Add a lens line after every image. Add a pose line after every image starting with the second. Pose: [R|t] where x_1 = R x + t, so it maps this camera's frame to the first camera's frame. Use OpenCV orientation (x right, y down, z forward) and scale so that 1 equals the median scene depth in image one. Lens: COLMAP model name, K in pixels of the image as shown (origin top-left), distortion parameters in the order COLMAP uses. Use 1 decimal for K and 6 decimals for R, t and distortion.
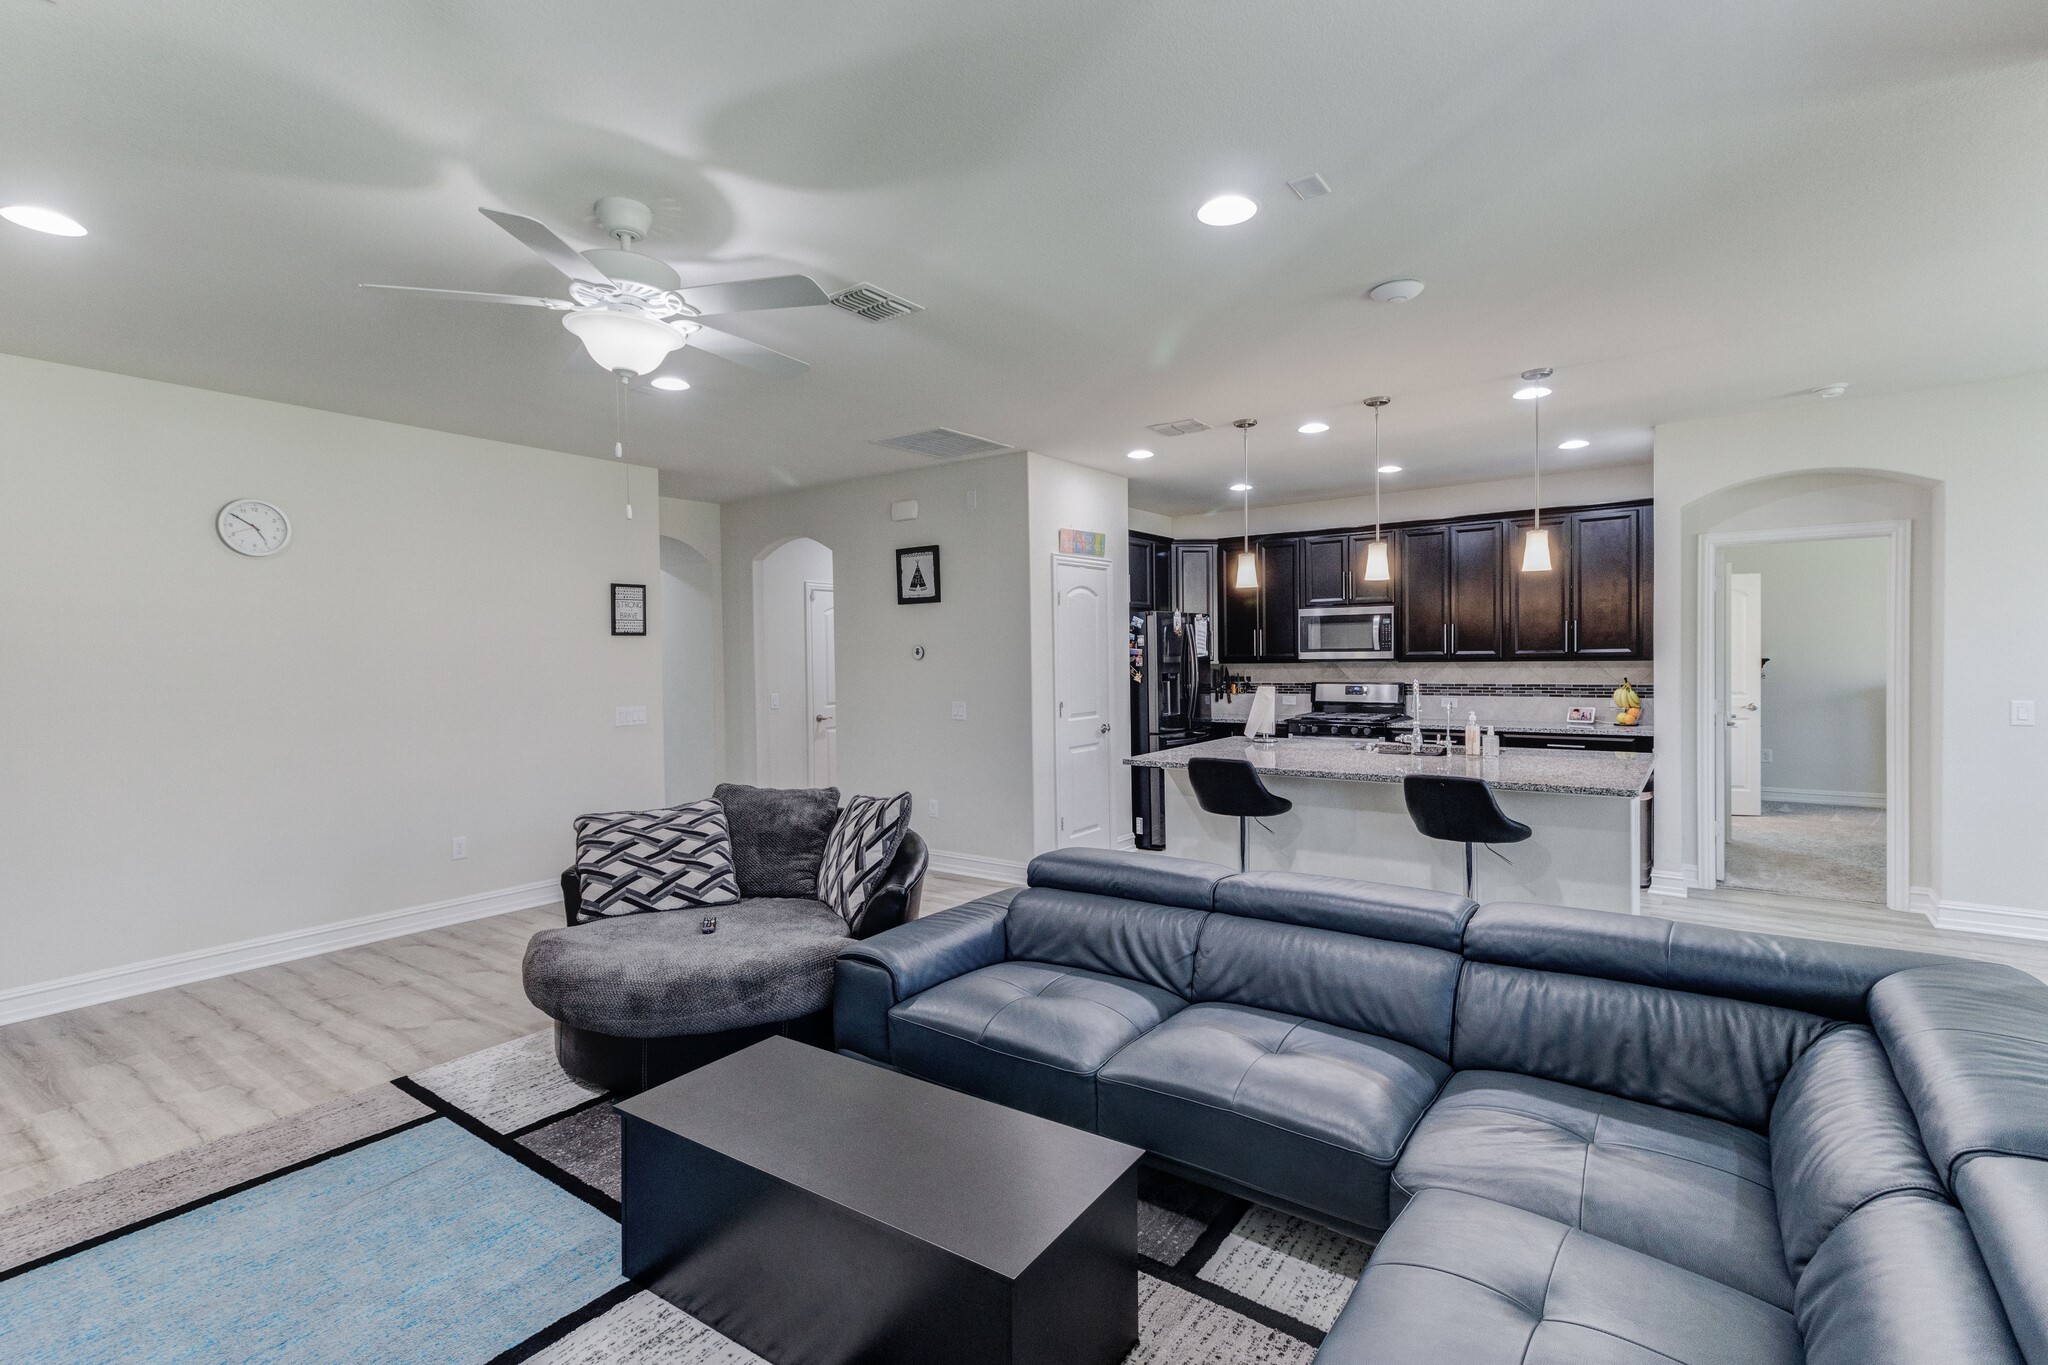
lens RADIAL K [[932.7, 0, 1020.0], [0, 932.7, 674.5], [0, 0, 1]] dist [0.022473, 0.001441]
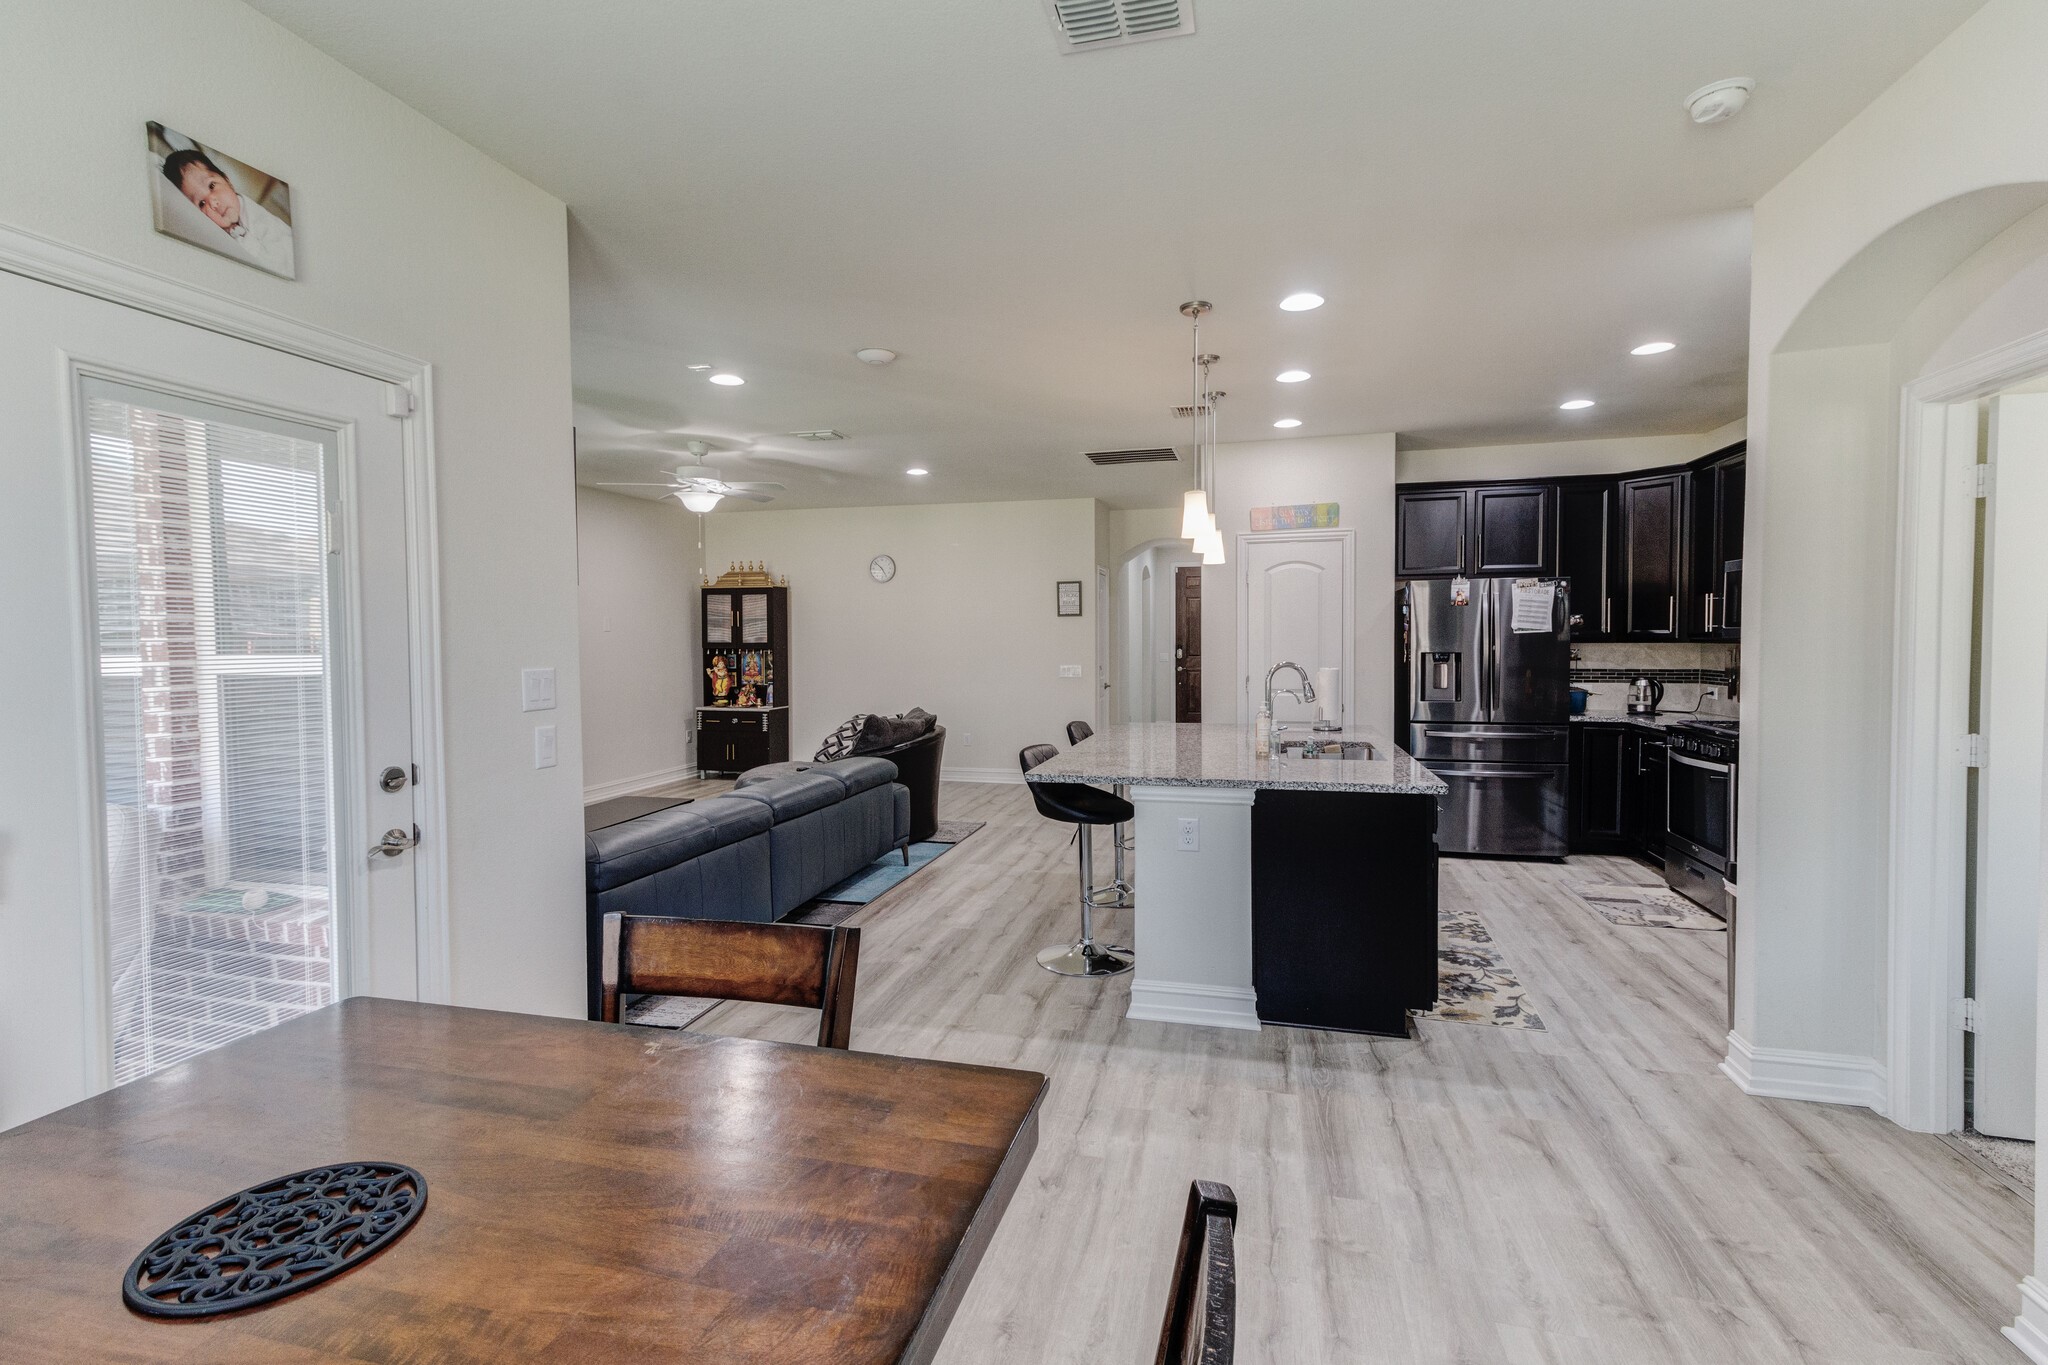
lens RADIAL K [[944.3, 0, 1021.1], [0, 944.3, 669.9], [0, 0, 1]] dist [0.023527, 0.000659]
pose [[0.377797, 0.043148, -0.924882, 0.878927], [-0.017711, 0.999068, 0.039374, -0.013887], [0.925719, 0.001505, 0.378209, 0.351687]]
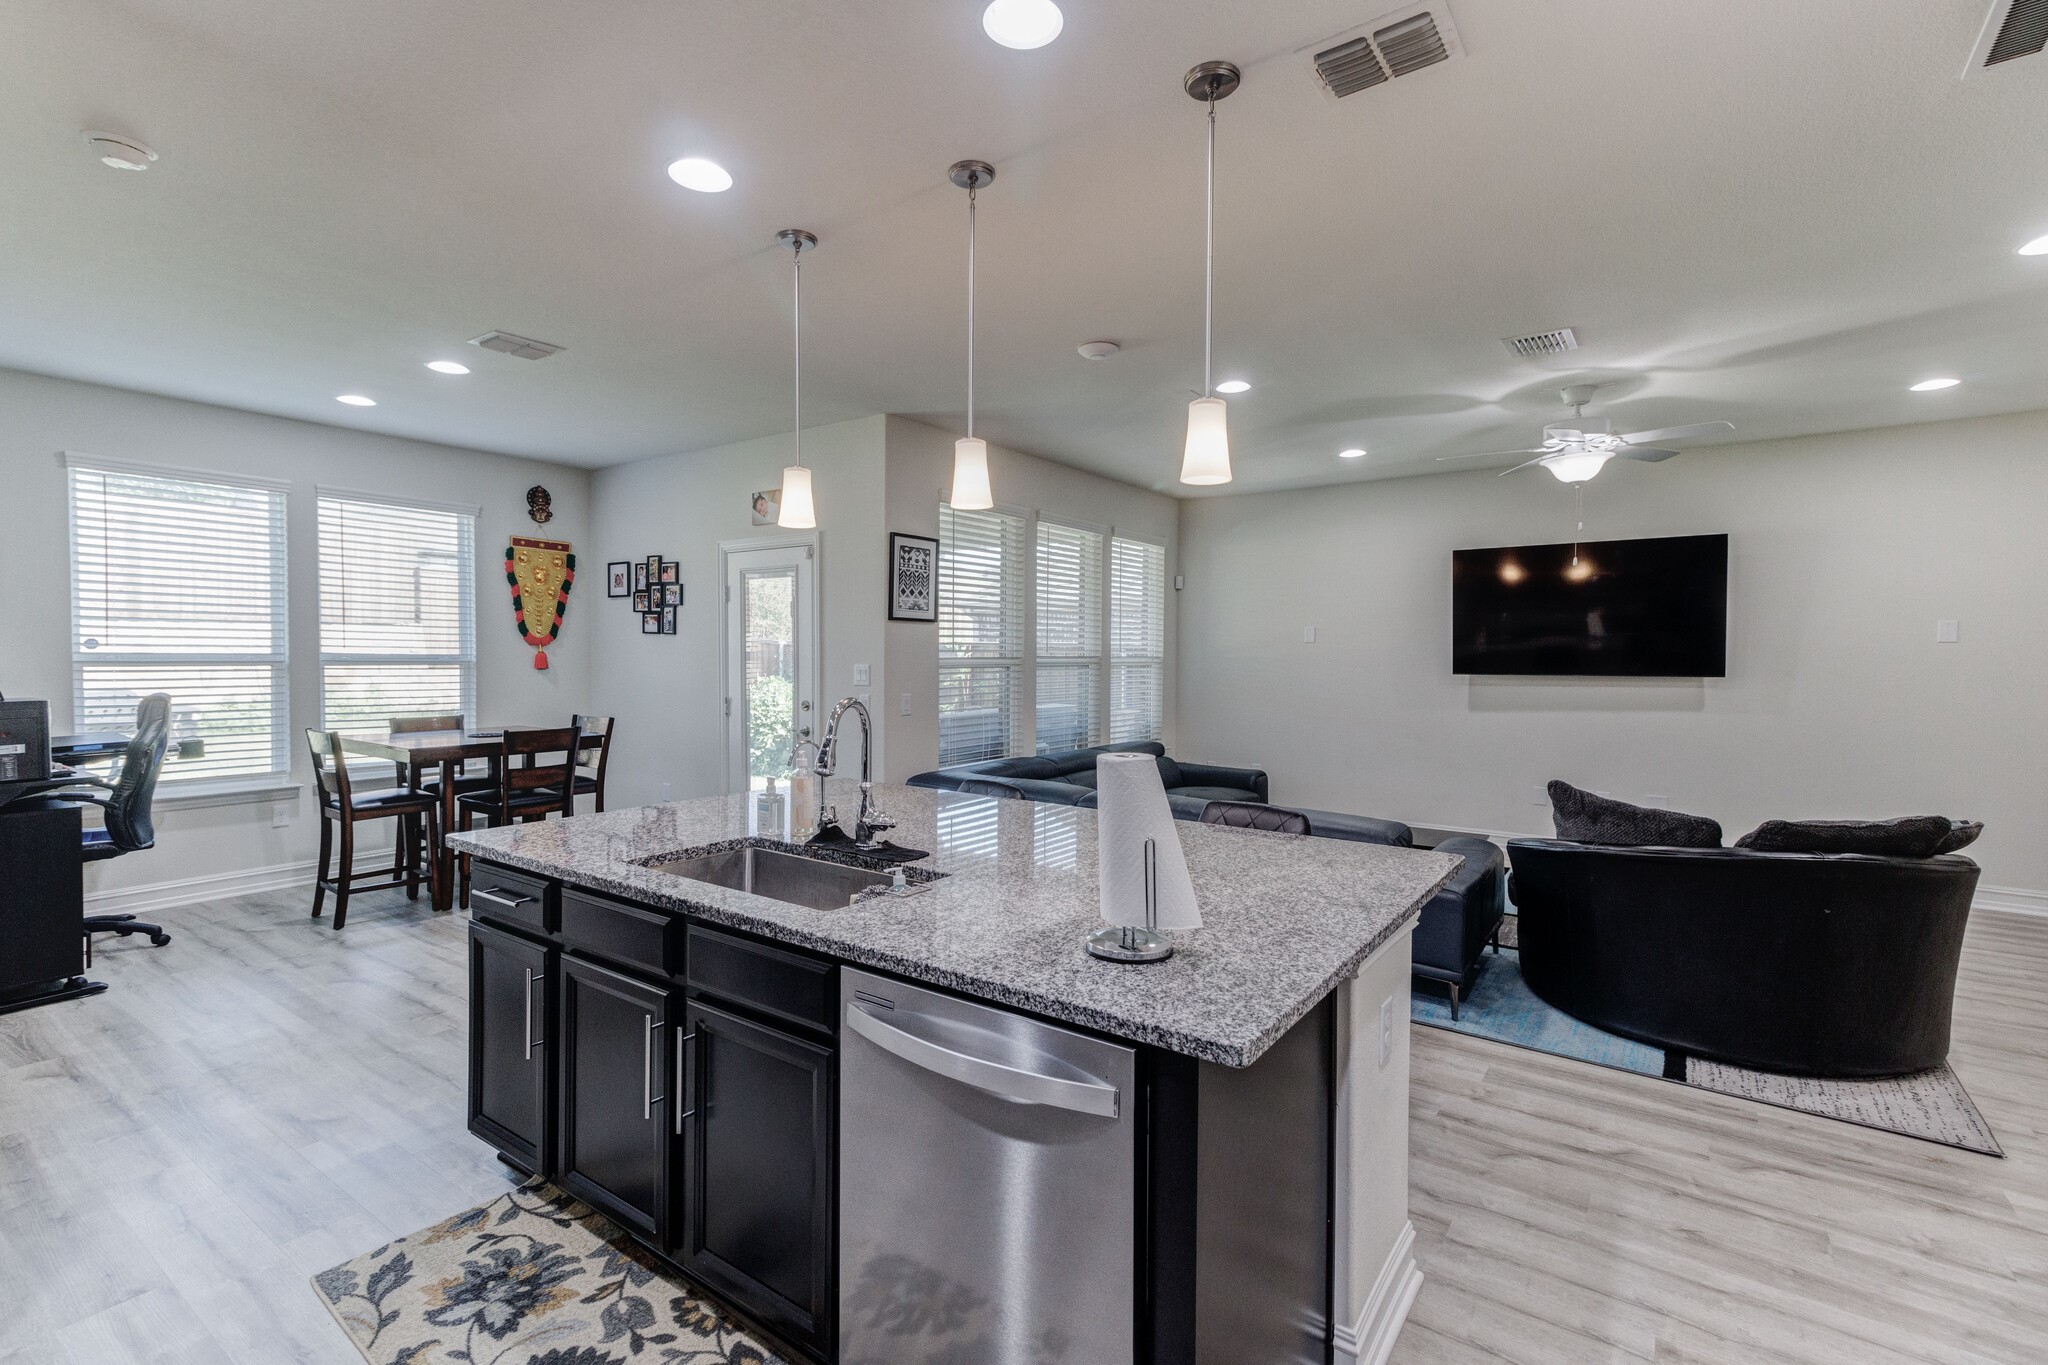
lens RADIAL K [[932.7, 0, 1020.0], [0, 932.7, 674.5], [0, 0, 1]] dist [0.022473, 0.001441]
pose [[-0.999902, 0.008194, -0.011370, 0.266503], [0.007673, 0.998954, 0.045083, -0.021237], [0.011728, 0.044991, -0.998919, 1.144146]]
